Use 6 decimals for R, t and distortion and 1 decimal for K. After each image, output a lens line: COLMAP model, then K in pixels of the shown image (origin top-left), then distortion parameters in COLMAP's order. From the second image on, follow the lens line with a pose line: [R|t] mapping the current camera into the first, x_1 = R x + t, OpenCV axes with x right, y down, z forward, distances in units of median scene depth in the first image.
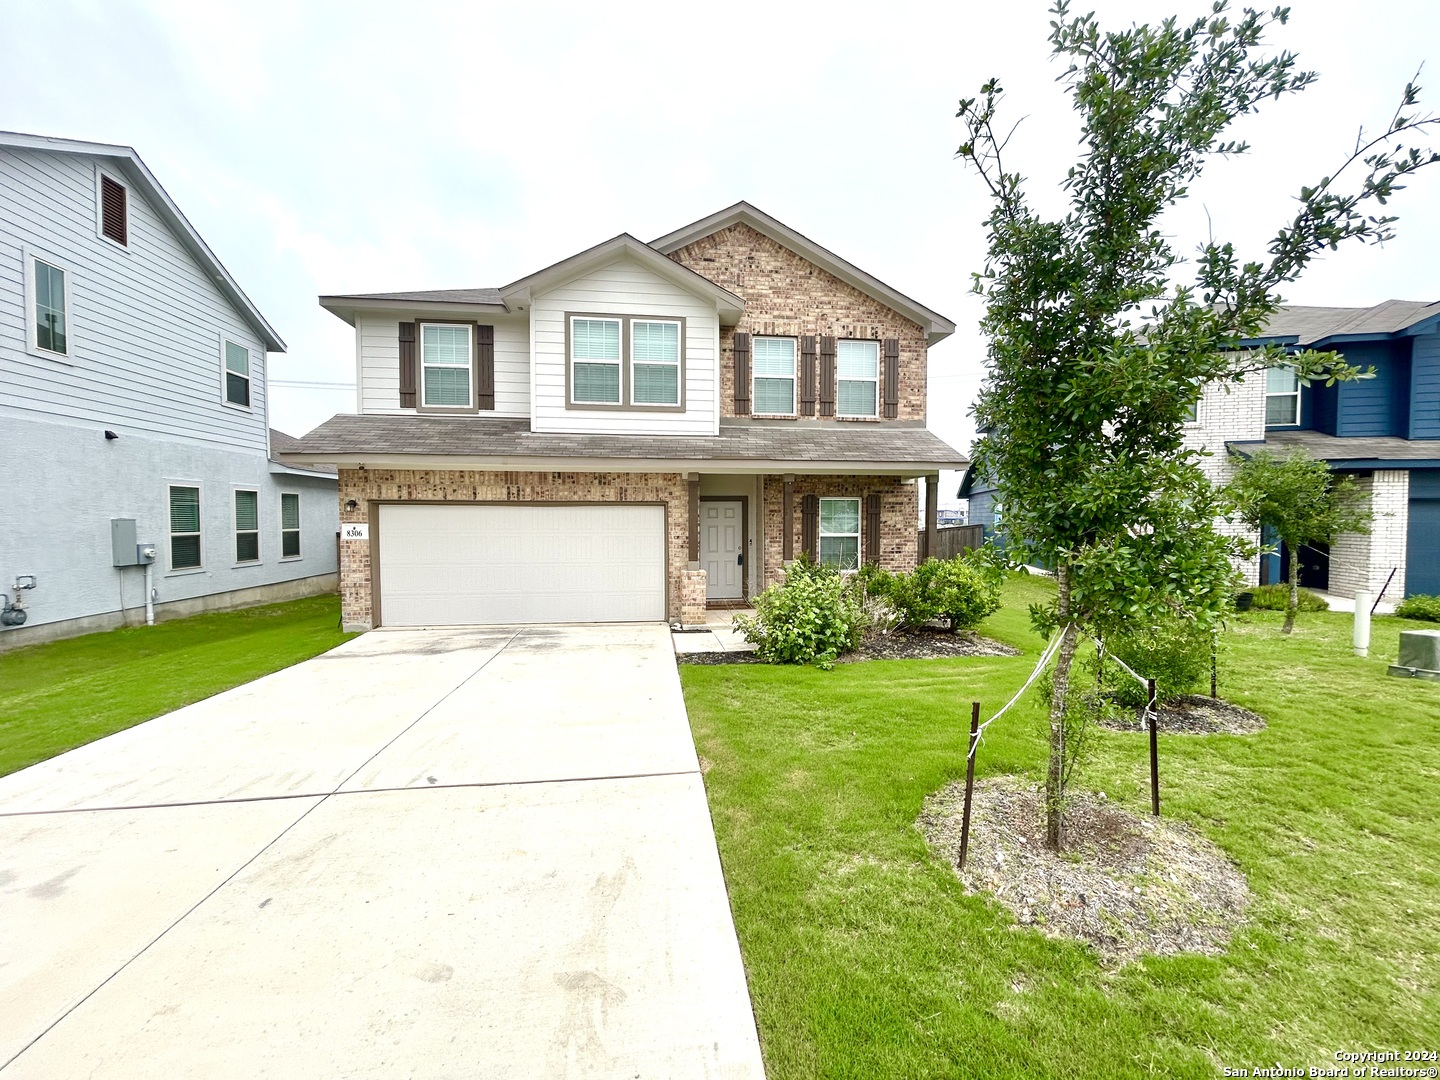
lens RADIAL K [[578.9, 0, 720.0], [0, 578.9, 540.0], [0, 0, 1]] dist [-0.000980, -0.000168]
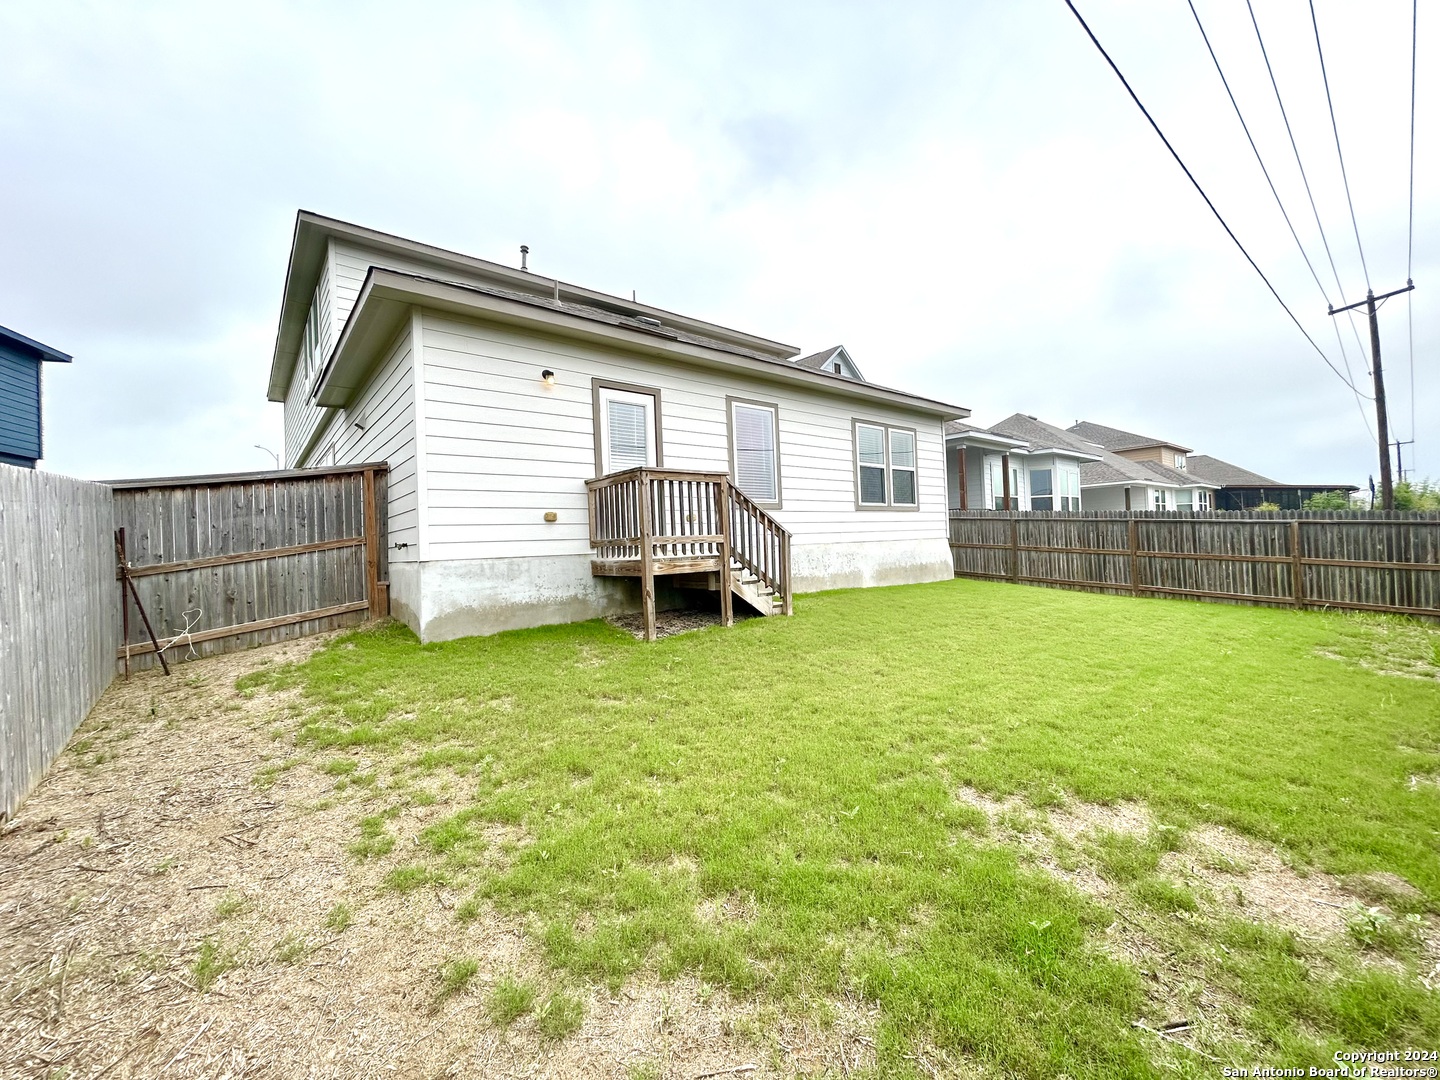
lens RADIAL K [[578.9, 0, 720.0], [0, 578.9, 540.0], [0, 0, 1]] dist [-0.000980, -0.000168]
pose [[0.848938, -0.027804, 0.527760, -1.048513], [0.052218, 0.998142, -0.031411, -0.158771], [-0.525906, 0.054224, 0.848812, 0.259572]]
